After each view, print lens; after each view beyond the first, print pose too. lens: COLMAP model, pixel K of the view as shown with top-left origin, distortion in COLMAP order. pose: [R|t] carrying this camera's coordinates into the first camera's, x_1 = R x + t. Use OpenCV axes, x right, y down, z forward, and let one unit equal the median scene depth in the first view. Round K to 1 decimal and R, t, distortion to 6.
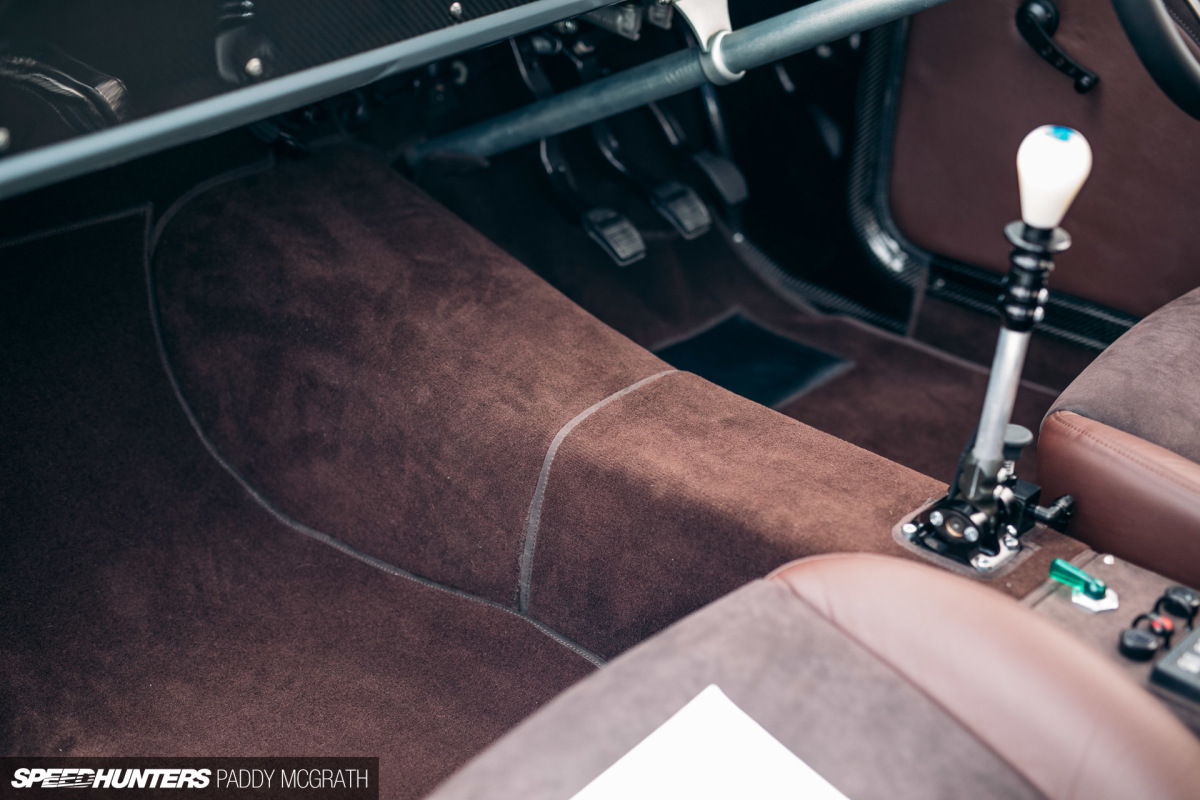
lens RADIAL K [[1735.0, 0, 597.6], [0, 1735.0, 406.5], [0, 0, 1]] dist [0.010767, 0.000000]
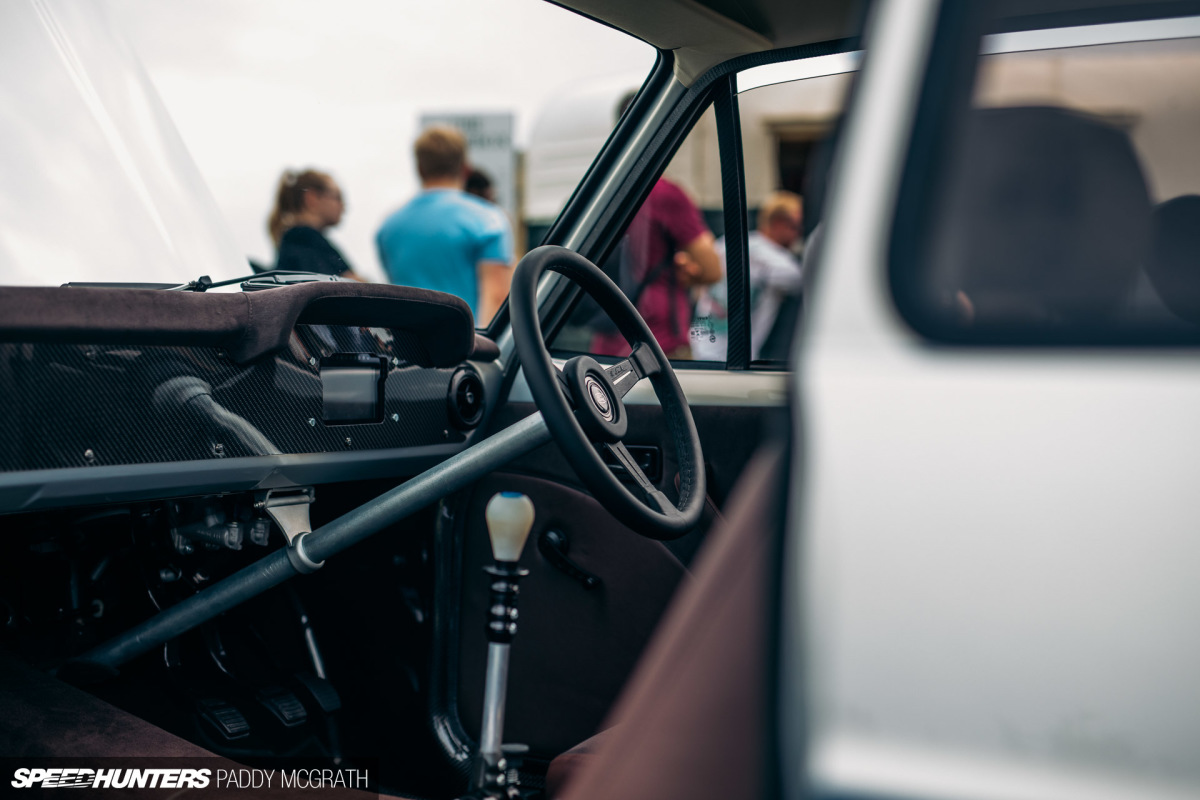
lens RADIAL K [[1735.0, 0, 601.6], [0, 1735.0, 399.7], [0, 0, 1]] dist [0.010767, 0.000000]
pose [[0.982395, 0.000624, 0.186815, 0.058544], [0.086043, 0.886104, -0.455429, 0.384737], [-0.165822, 0.463486, 0.870451, -0.275190]]
